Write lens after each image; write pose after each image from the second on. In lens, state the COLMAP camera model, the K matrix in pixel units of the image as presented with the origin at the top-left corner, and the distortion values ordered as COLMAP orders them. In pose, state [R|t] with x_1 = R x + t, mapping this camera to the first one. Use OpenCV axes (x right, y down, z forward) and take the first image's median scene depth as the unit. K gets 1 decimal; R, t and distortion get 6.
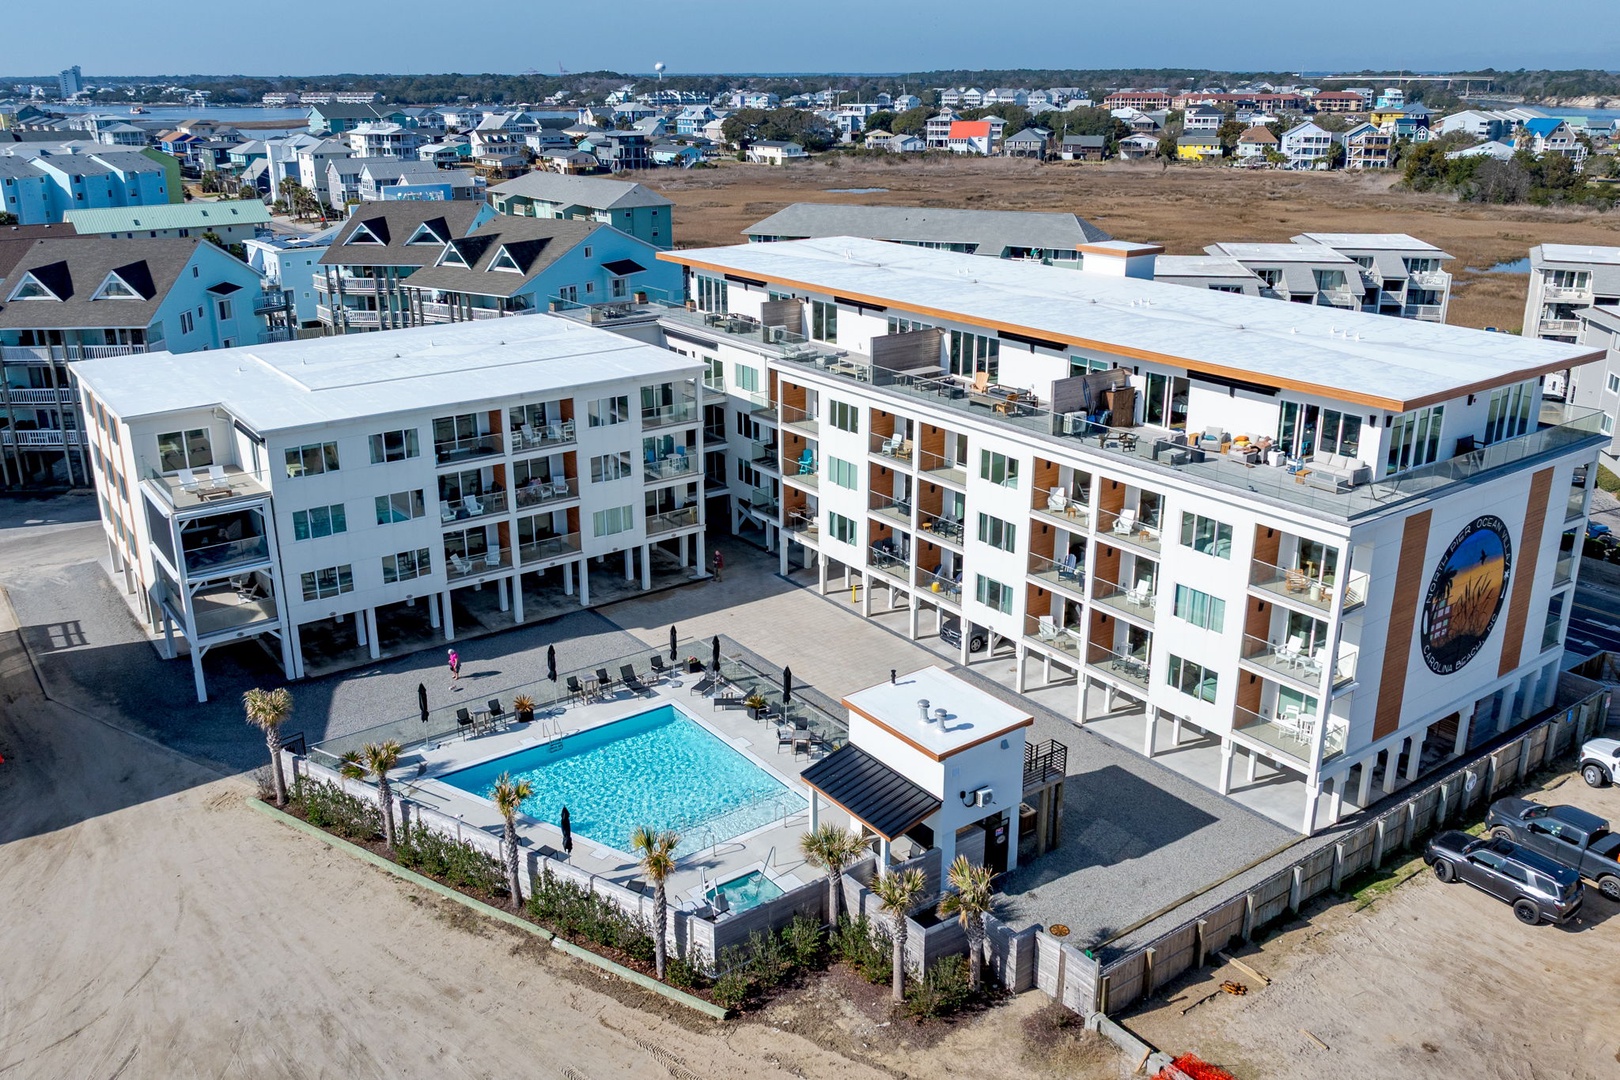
lens RADIAL K [[1329.3, 0, 804.5], [0, 1329.3, 509.2], [0, 0, 1]] dist [-0.006495, -0.007126]
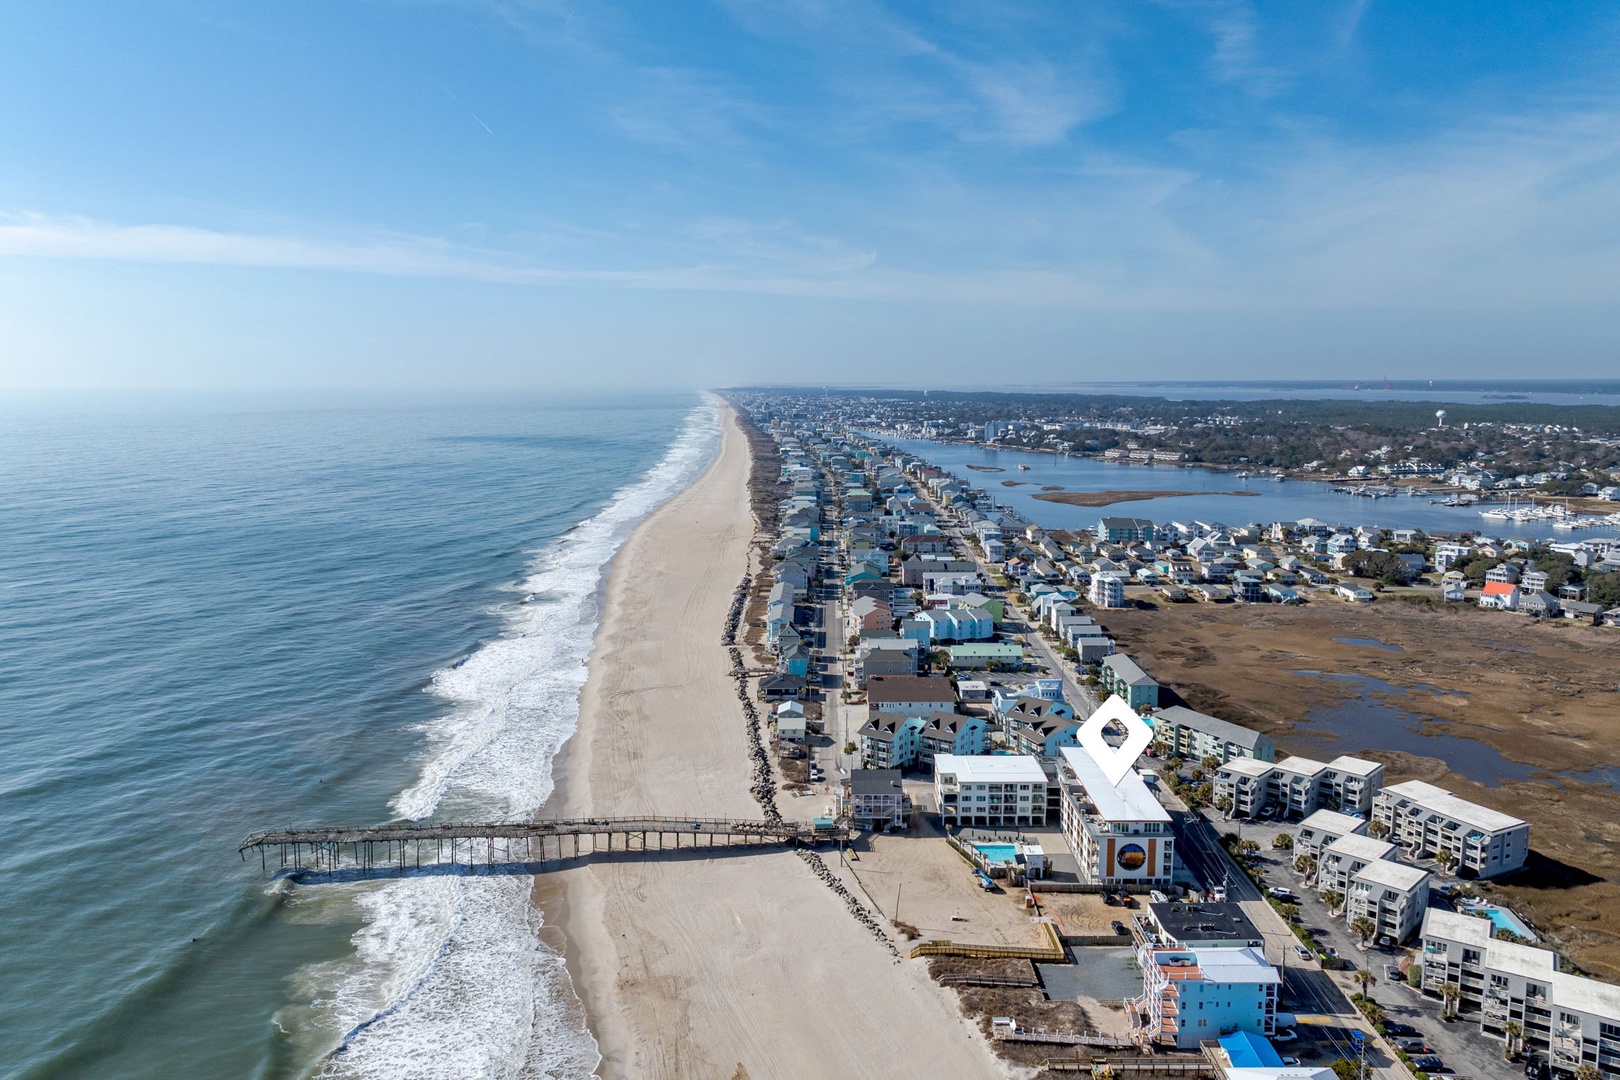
lens RADIAL K [[1134.4, 0, 817.6], [0, 1134.4, 535.1], [0, 0, 1]] dist [-0.005556, -0.004037]
pose [[0.799777, 0.083353, -0.594483, 1.945420], [-0.184561, 0.976489, -0.111383, -0.440614], [0.571222, 0.198800, 0.796357, -3.506061]]
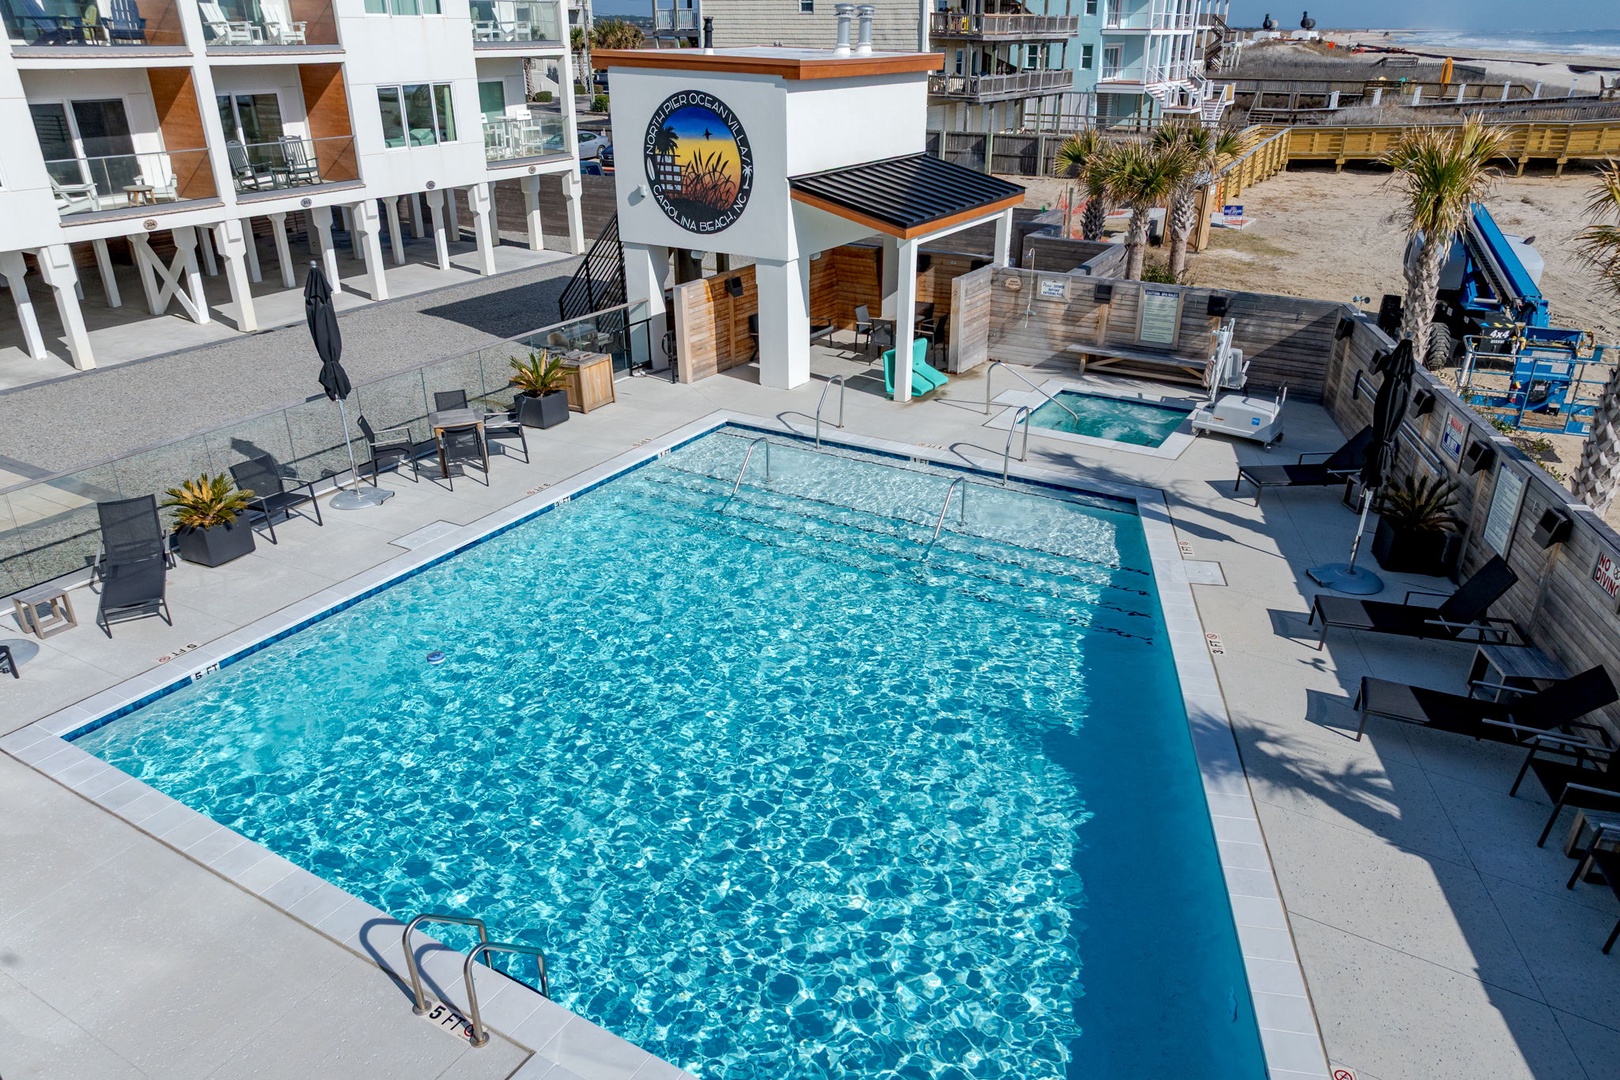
lens RADIAL K [[1134.4, 0, 817.6], [0, 1134.4, 535.1], [0, 0, 1]] dist [-0.005556, -0.004037]
pose [[-0.397803, -0.377799, 0.836075, -0.277068], [0.280065, 0.817782, 0.502788, 0.063730], [-0.873680, 0.434166, -0.219508, 0.903414]]
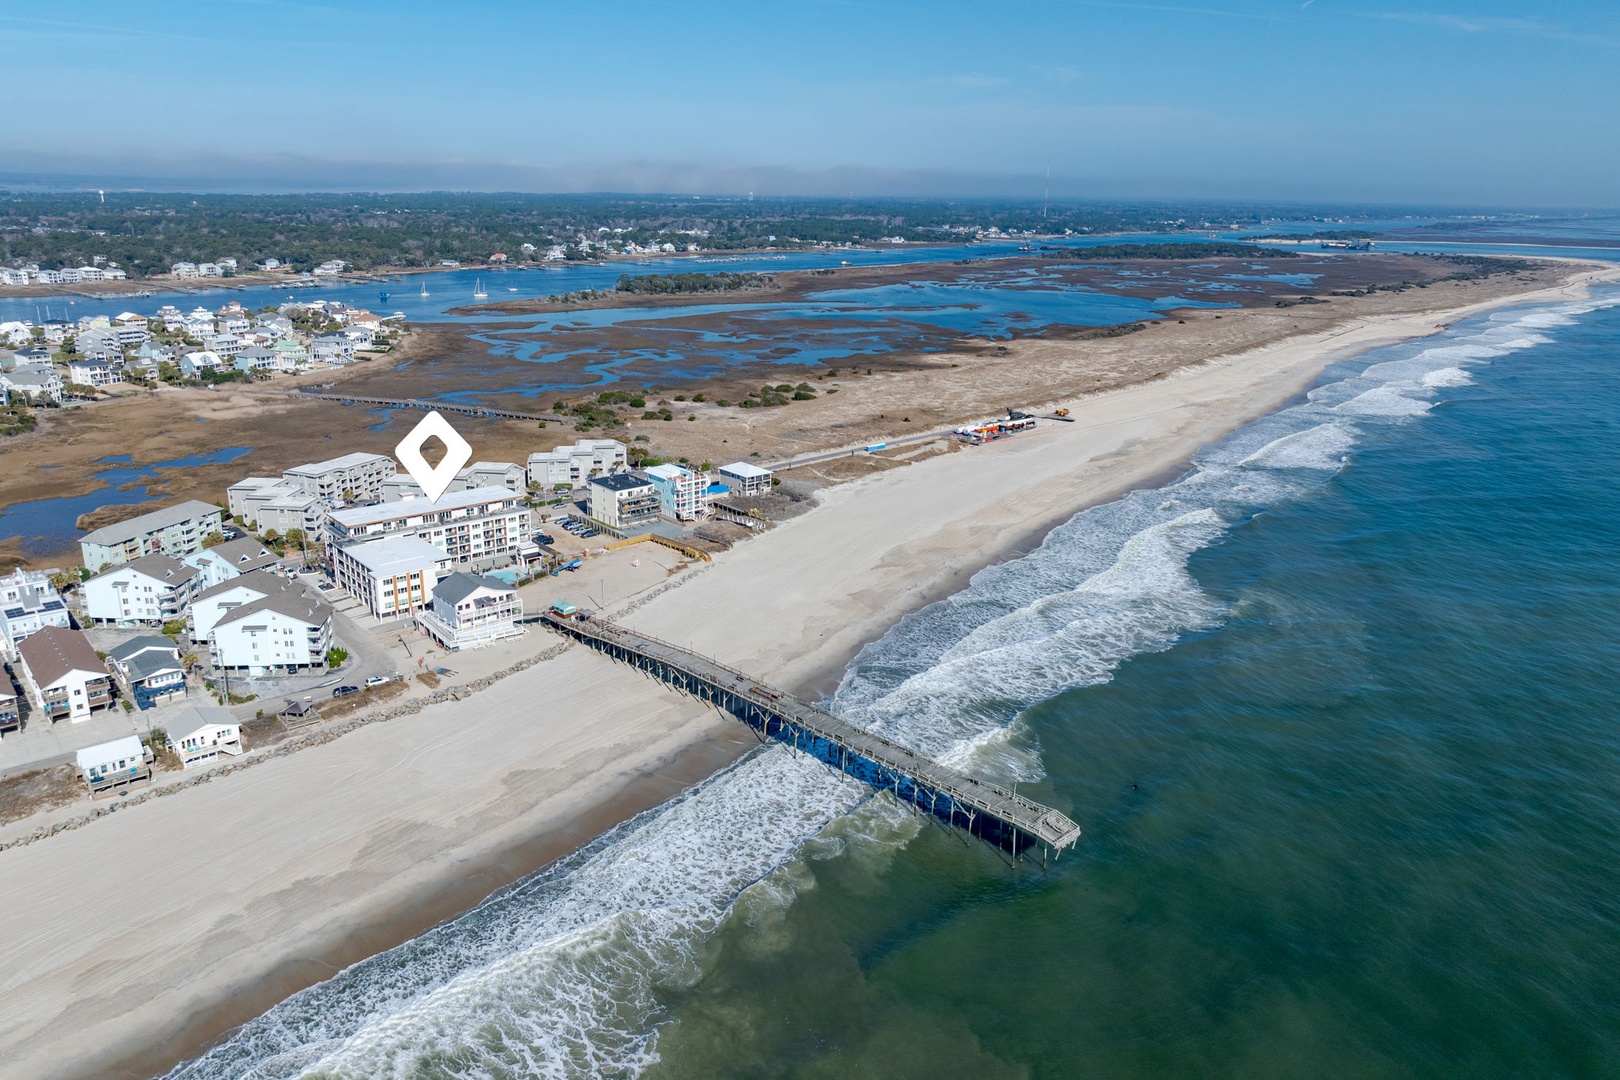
lens RADIAL K [[1134.4, 0, 817.6], [0, 1134.4, 535.1], [0, 0, 1]] dist [-0.005556, -0.004037]
pose [[-0.086505, -0.295733, 0.951346, -5.108327], [0.289798, 0.906162, 0.308039, -1.176605], [-0.953170, 0.302345, 0.007315, -0.588299]]
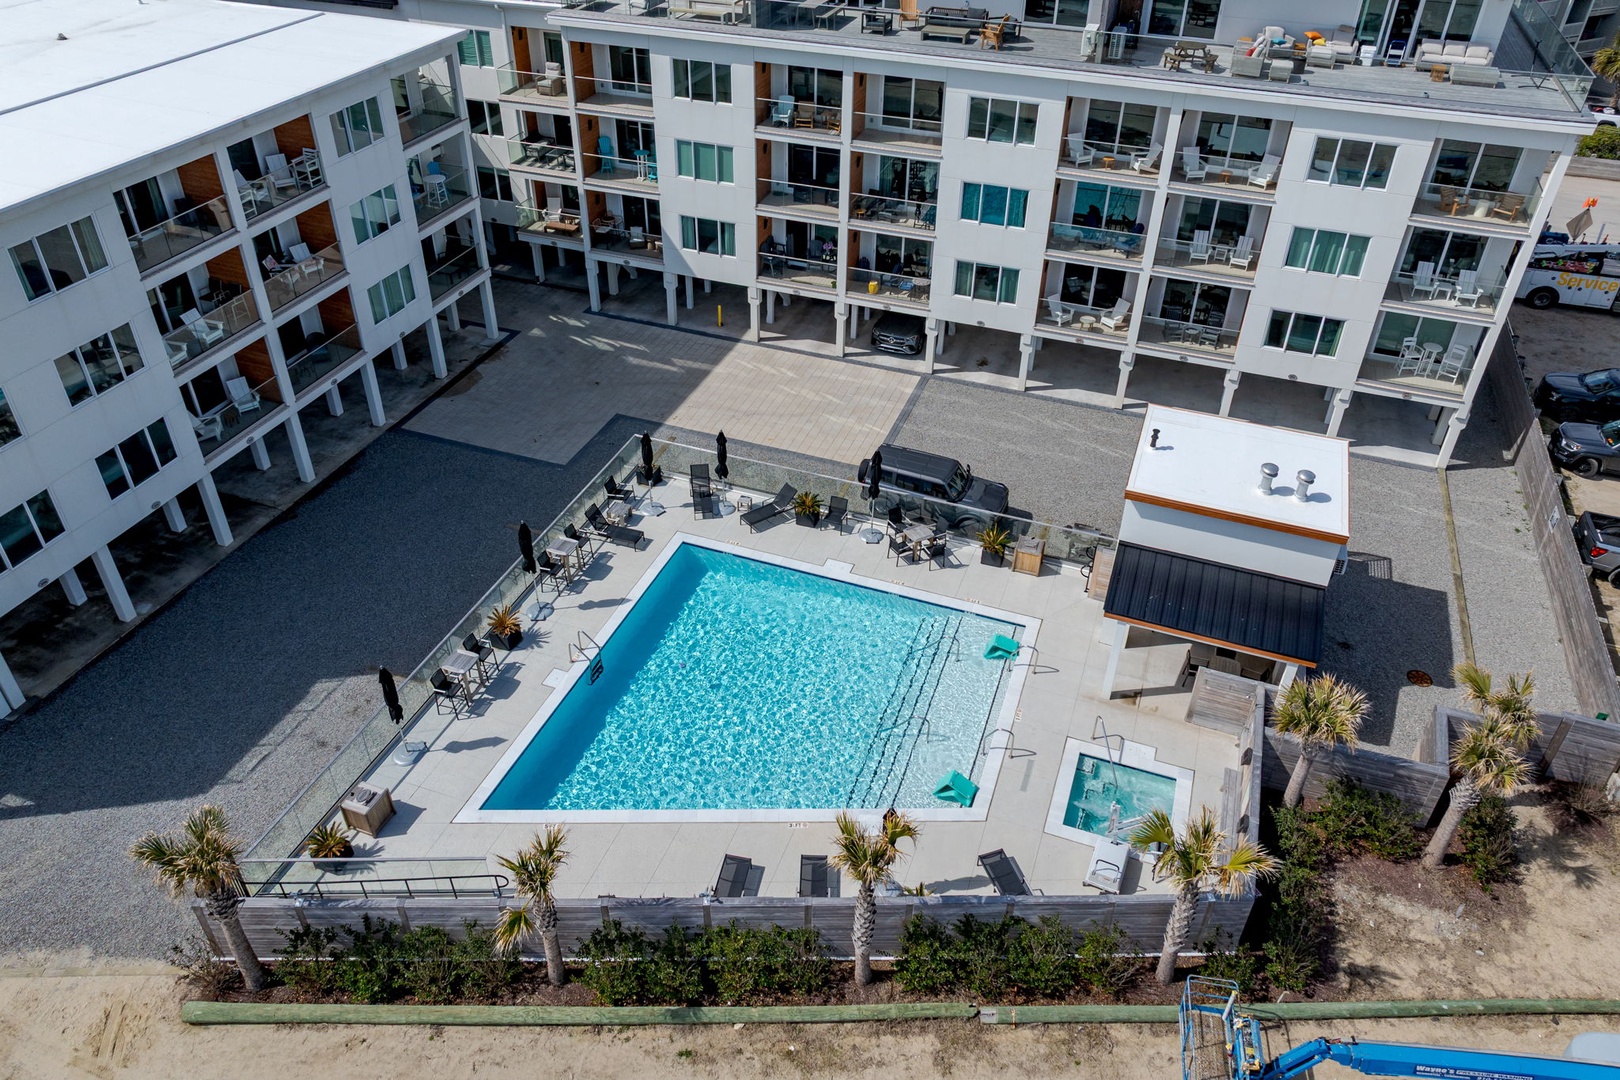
lens RADIAL K [[1141.0, 0, 813.8], [0, 1141.0, 469.3], [0, 0, 1]] dist [-0.008608, -0.003012]
pose [[0.834388, -0.298727, 0.463204, -0.302764], [0.158173, 0.934818, 0.317956, -0.067303], [-0.527994, -0.192032, 0.827252, 0.465003]]
